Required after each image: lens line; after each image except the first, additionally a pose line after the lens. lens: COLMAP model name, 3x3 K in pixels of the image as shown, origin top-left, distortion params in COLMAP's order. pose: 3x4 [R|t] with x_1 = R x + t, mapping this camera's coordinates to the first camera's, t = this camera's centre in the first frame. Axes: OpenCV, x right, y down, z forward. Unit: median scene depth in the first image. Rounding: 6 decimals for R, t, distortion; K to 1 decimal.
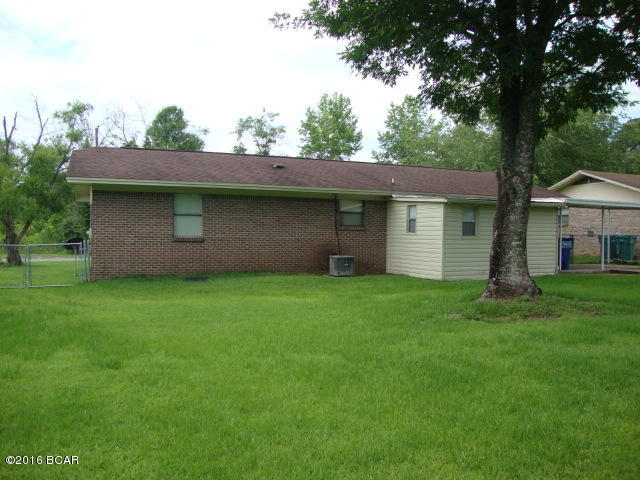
lens RADIAL K [[577.4, 0, 318.2], [0, 577.4, 237.8], [0, 0, 1]] dist [-0.156805, 0.165762]
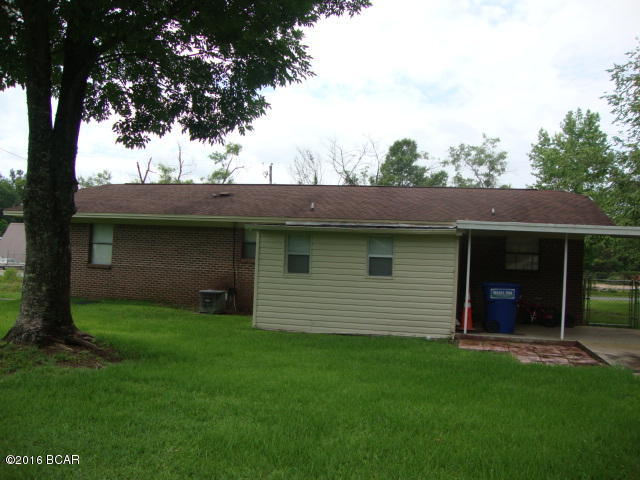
lens RADIAL K [[577.4, 0, 319.0], [0, 577.4, 244.6], [0, 0, 1]] dist [-0.156805, 0.165762]
pose [[0.817902, 0.009488, -0.575279, 0.214497], [-0.037786, 0.998591, -0.037253, -0.004098], [0.574115, 0.052207, 0.817109, 0.107690]]
